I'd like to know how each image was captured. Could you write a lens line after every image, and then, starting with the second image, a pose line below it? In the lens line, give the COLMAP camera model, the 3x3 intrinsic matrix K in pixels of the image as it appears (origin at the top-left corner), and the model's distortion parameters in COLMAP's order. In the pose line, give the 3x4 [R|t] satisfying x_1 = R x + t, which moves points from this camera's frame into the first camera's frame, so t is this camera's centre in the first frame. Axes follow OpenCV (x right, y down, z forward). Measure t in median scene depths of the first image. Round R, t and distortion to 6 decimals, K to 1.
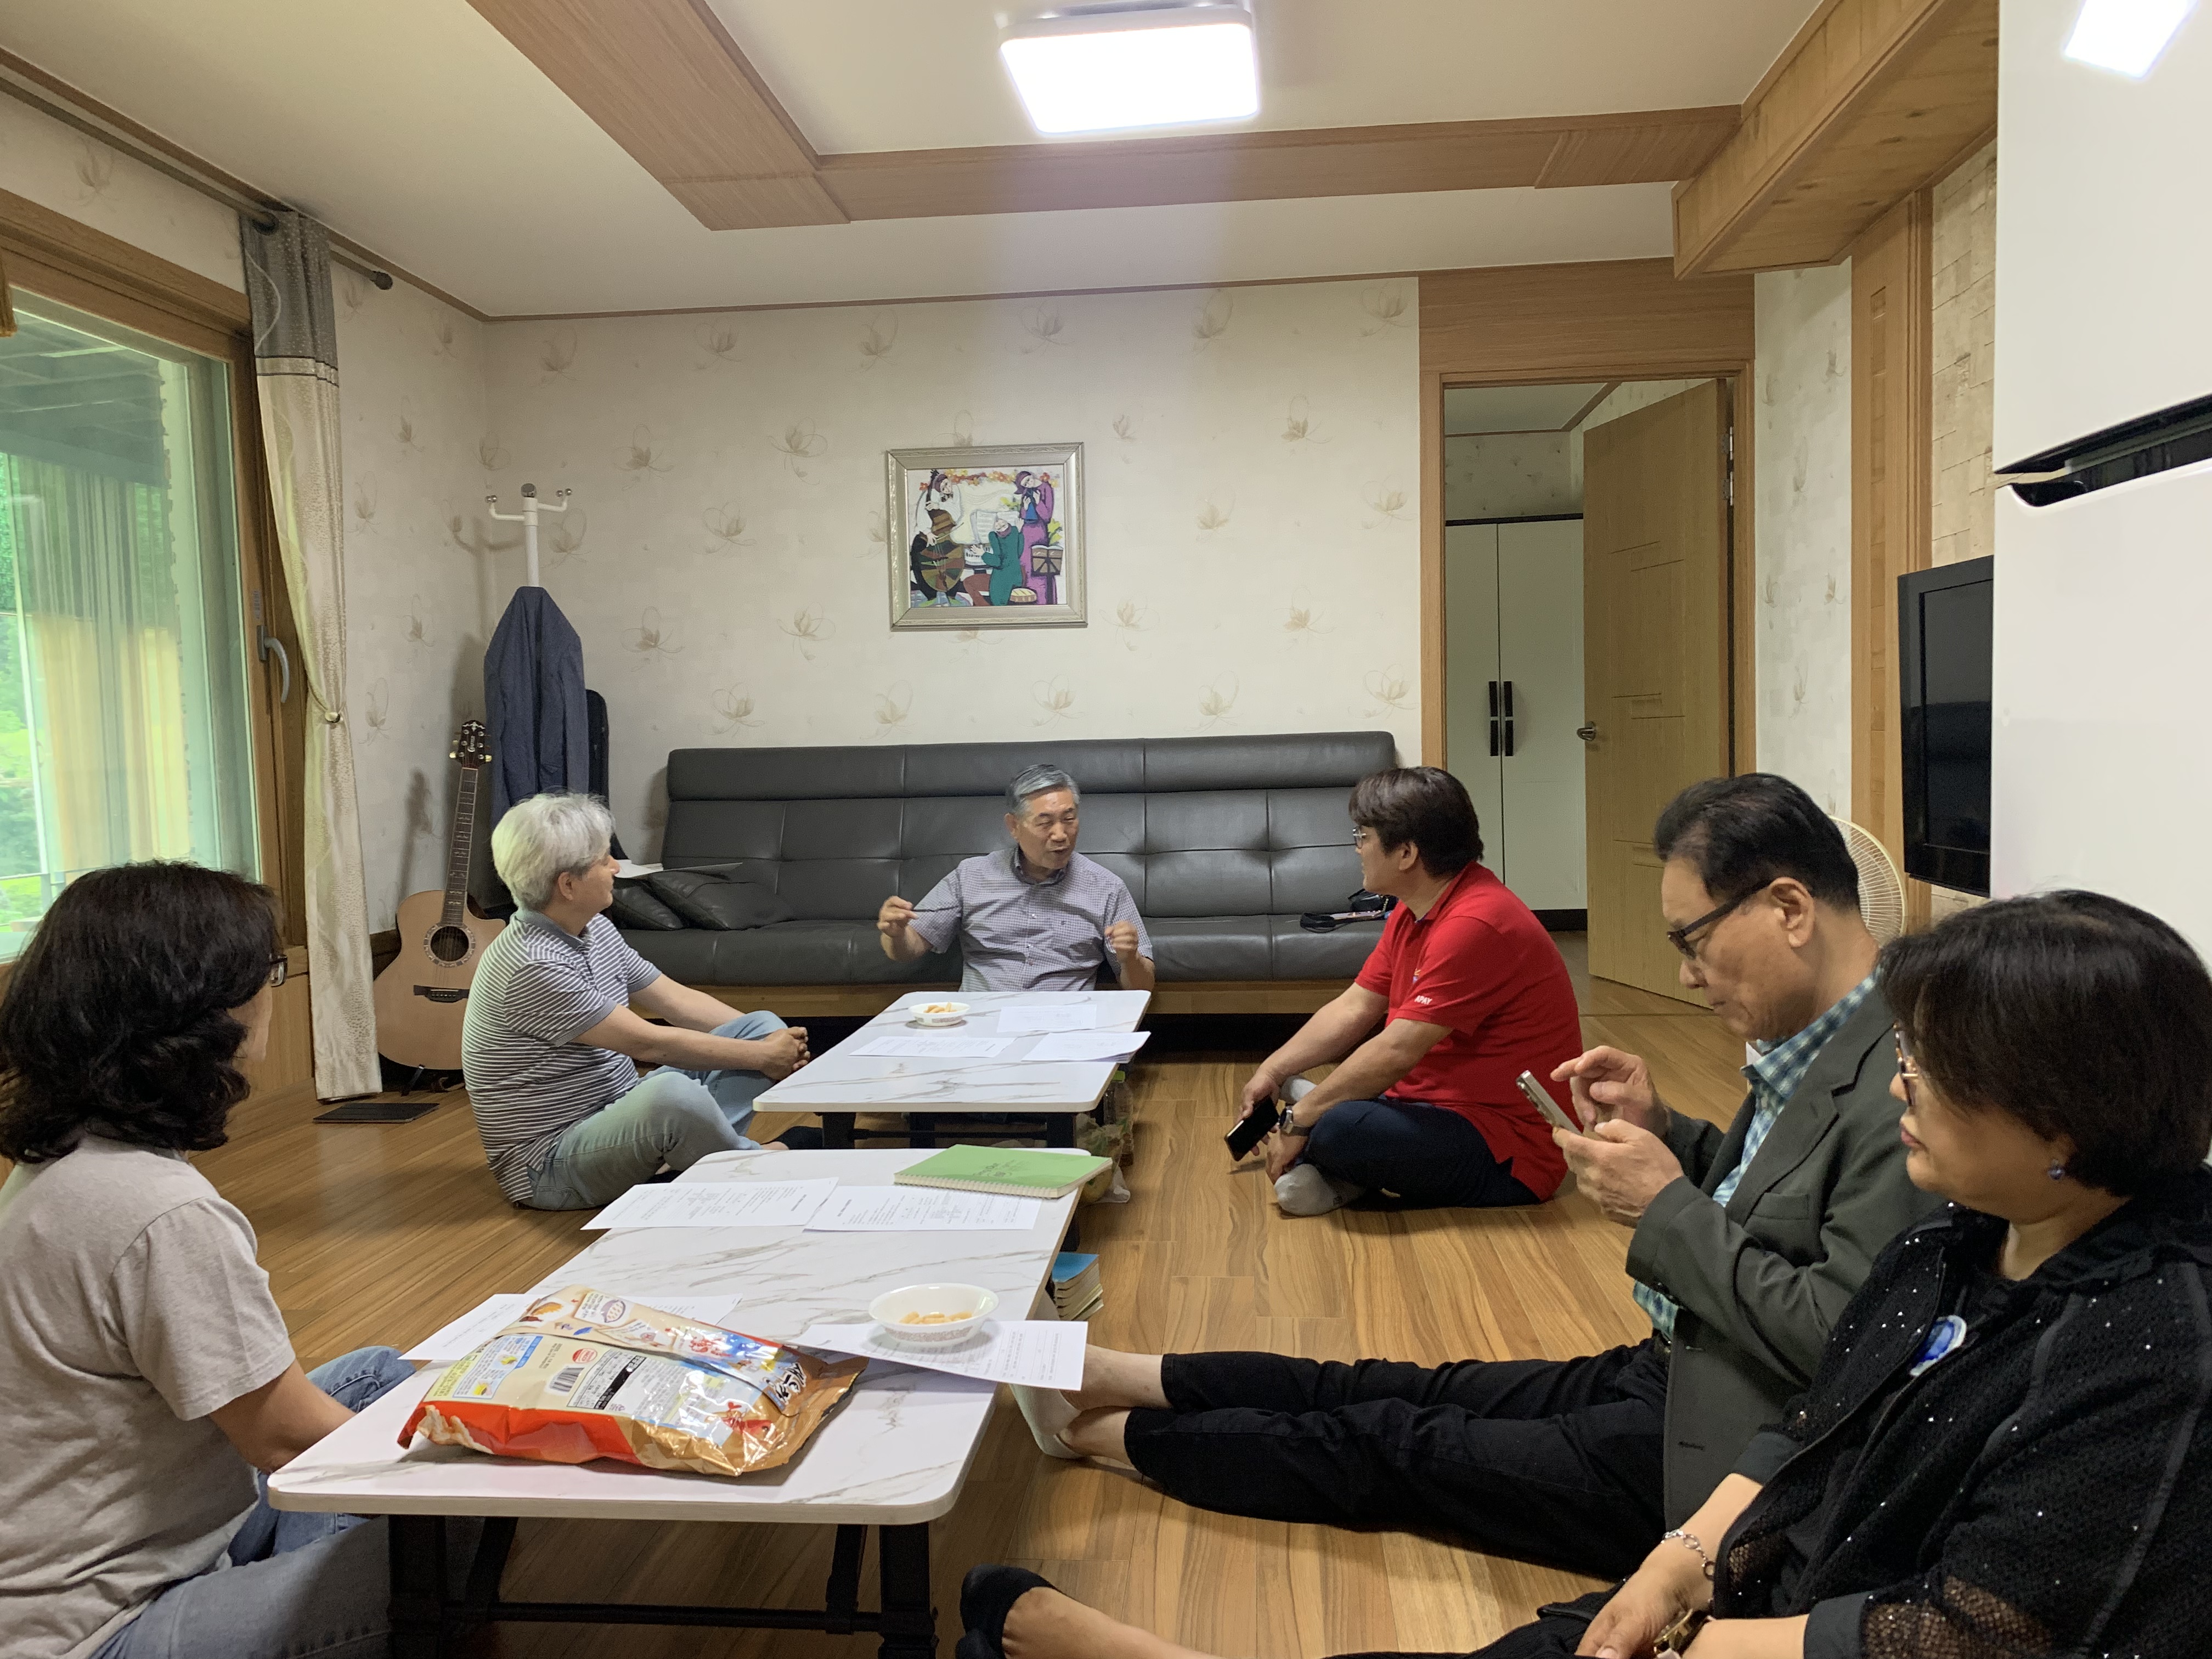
lens RADIAL K [[1720.1, 0, 1106.0], [0, 1720.1, 829.5], [0, 0, 1]] dist [0.196113, -0.320795]
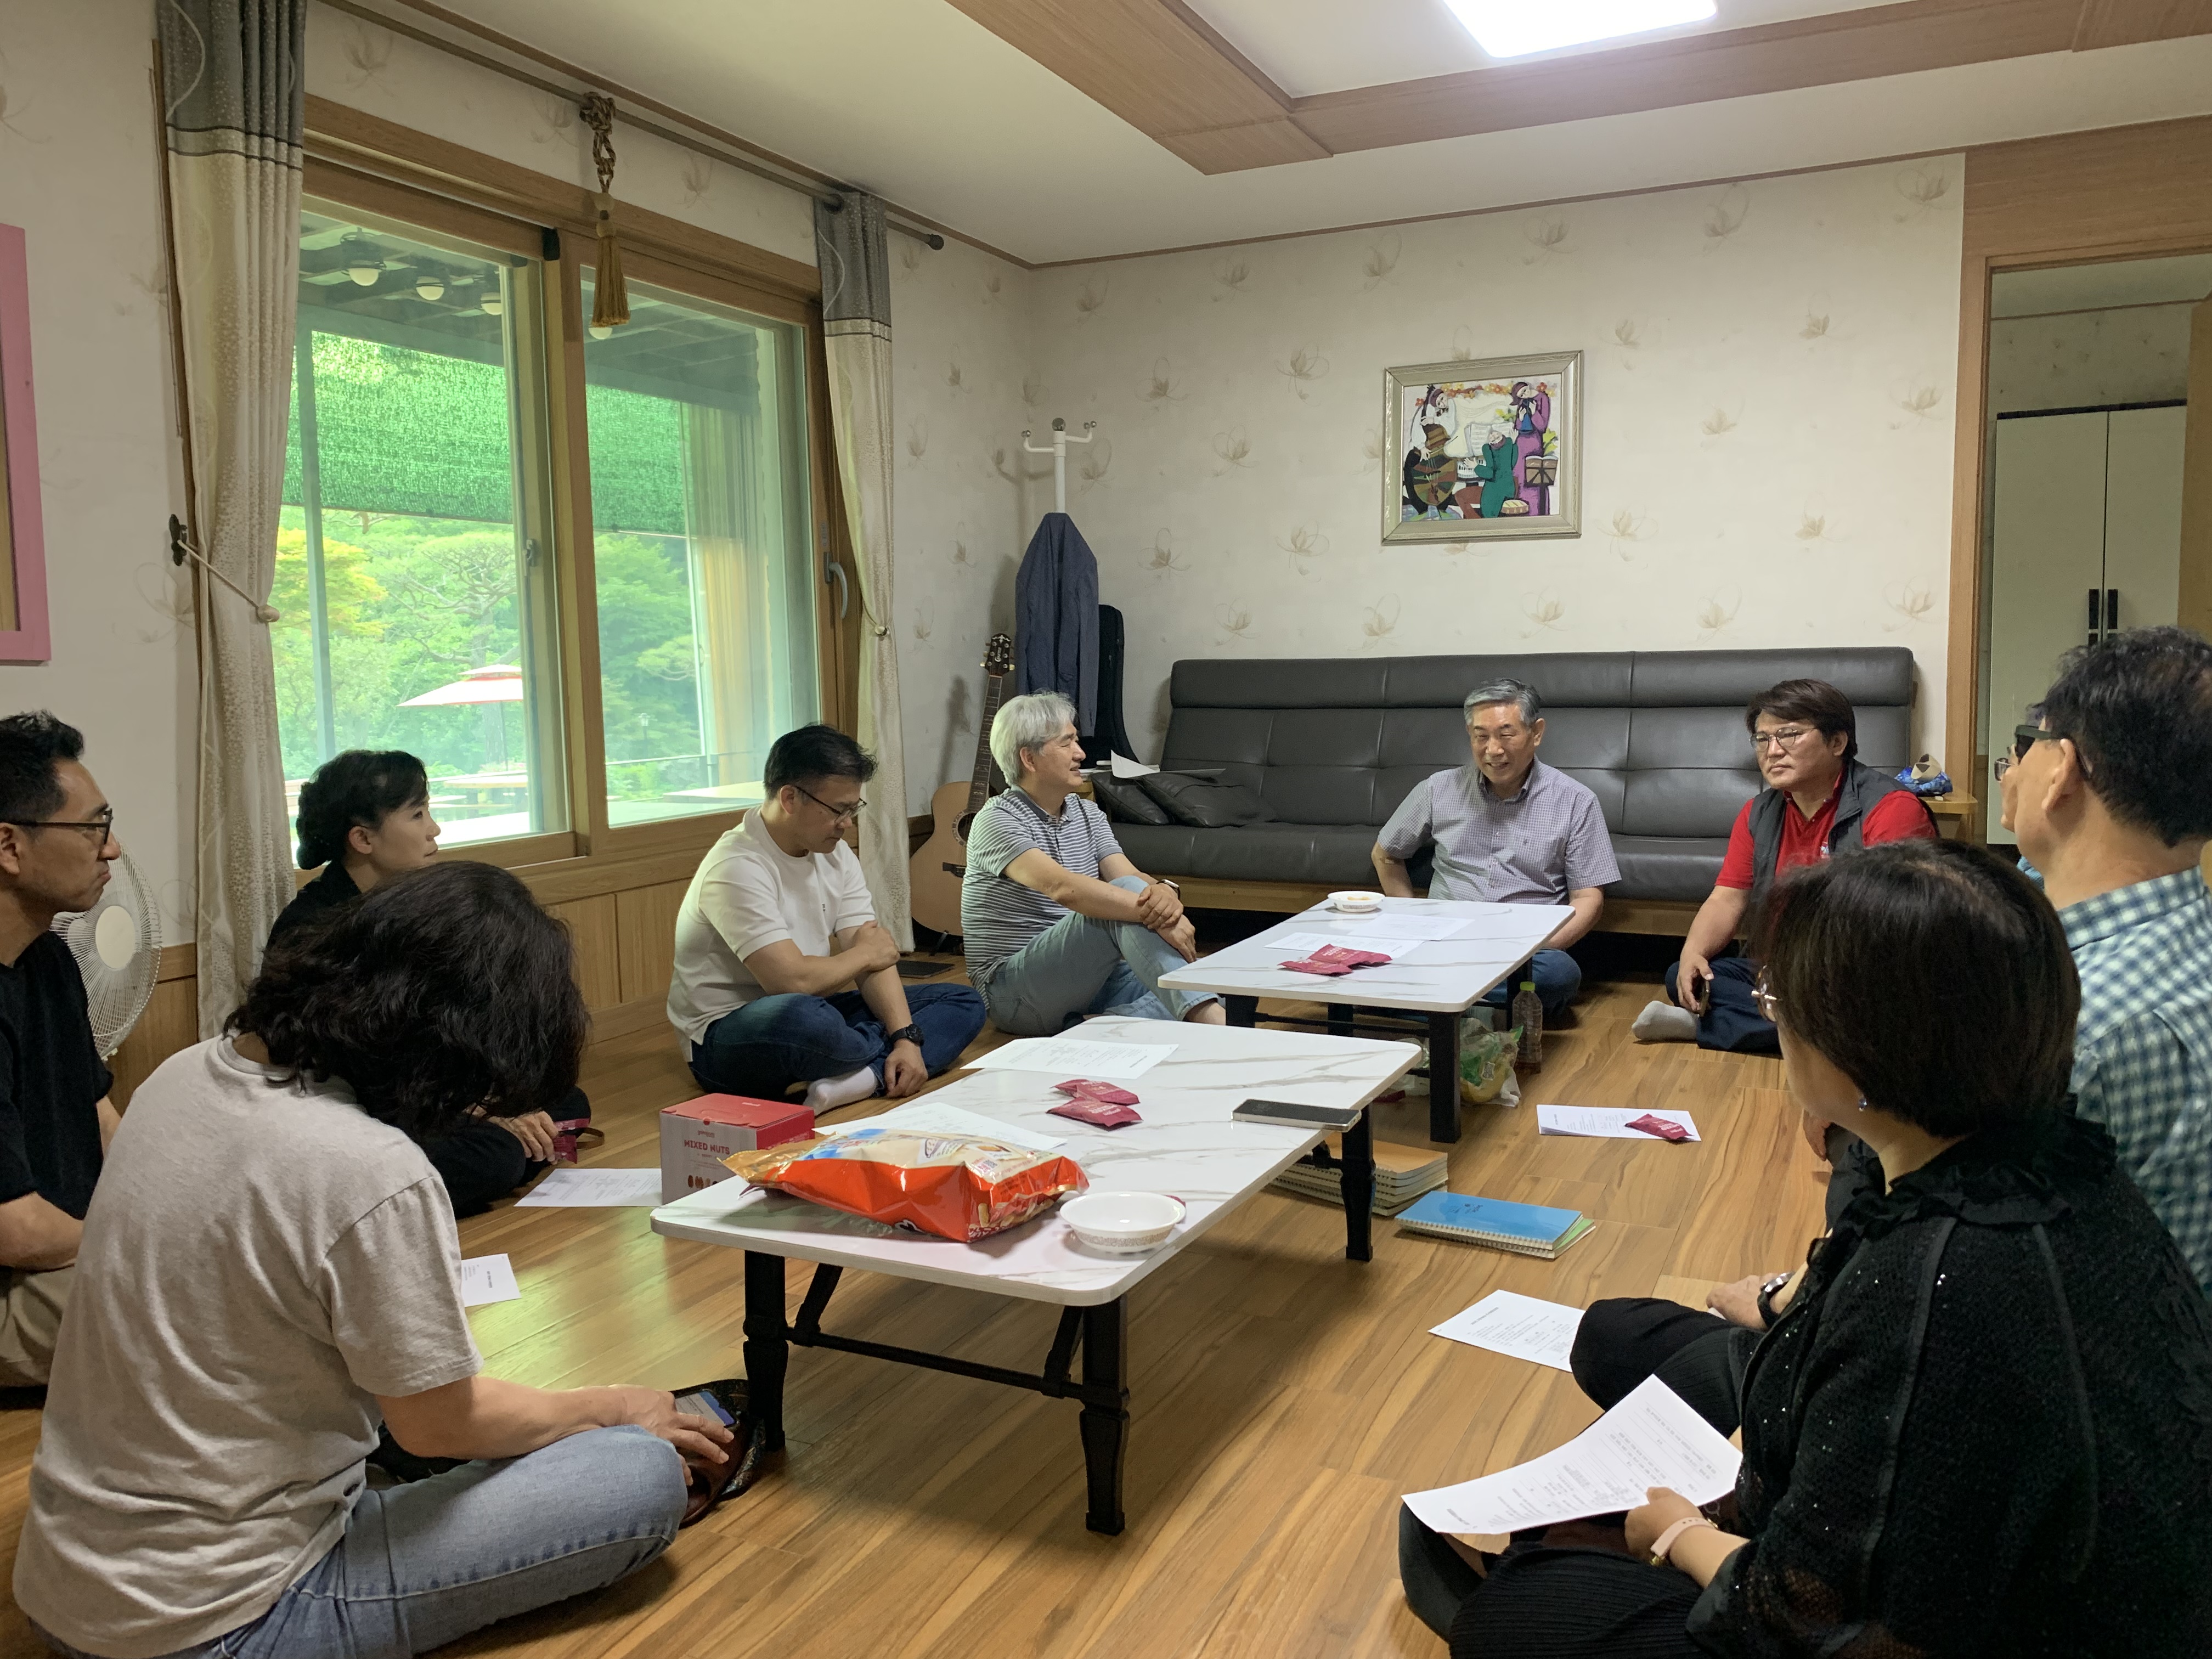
lens RADIAL K [[1700.5, 0, 1106.0], [0, 1700.5, 829.5], [0, 0, 1]] dist [0.048361, -0.005150]
pose [[0.944954, 0.042514, -0.324430, 0.059241], [-0.025141, 0.998026, 0.057558, -0.000494], [0.326237, -0.046233, 0.944157, -0.018366]]
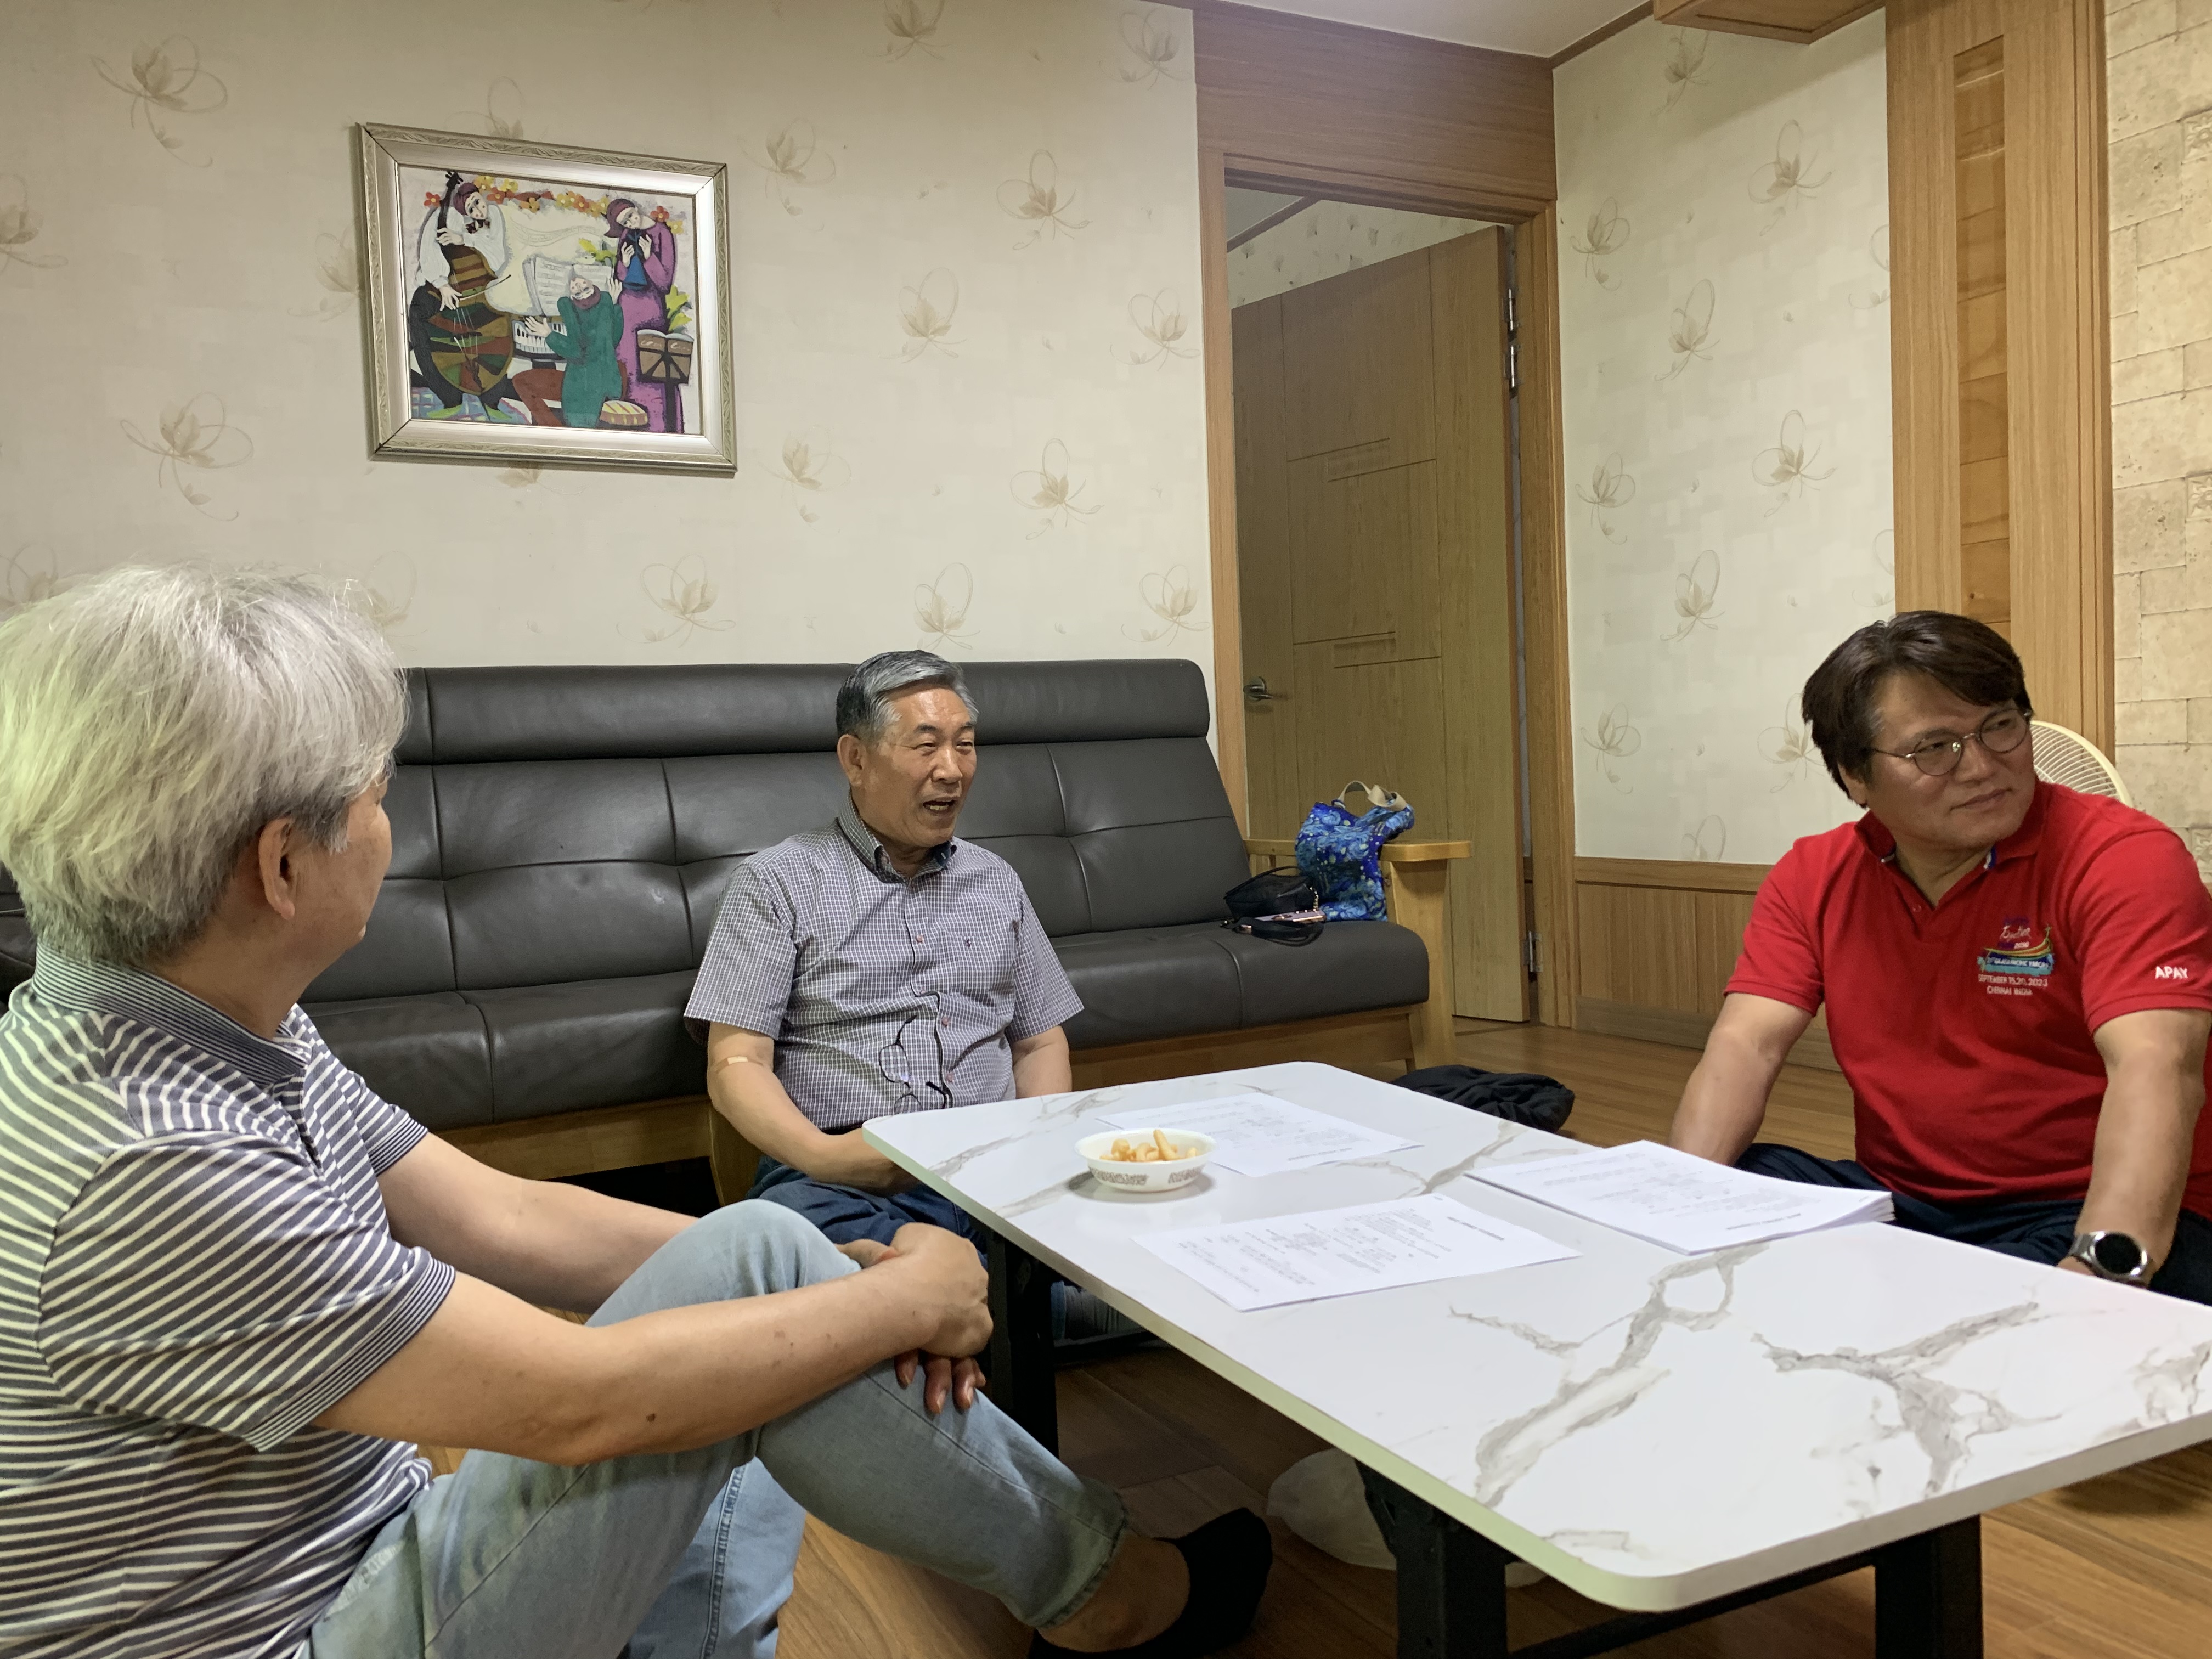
lens RADIAL K [[1722.7, 0, 1060.3], [0, 1722.7, 826.8], [0, 0, 1]] dist [0.040432, 0.002128]
pose [[0.860651, -0.026333, 0.508514, -0.228384], [0.047837, 0.998427, -0.029260, 0.026763], [-0.506944, 0.049508, 0.860556, 0.453869]]
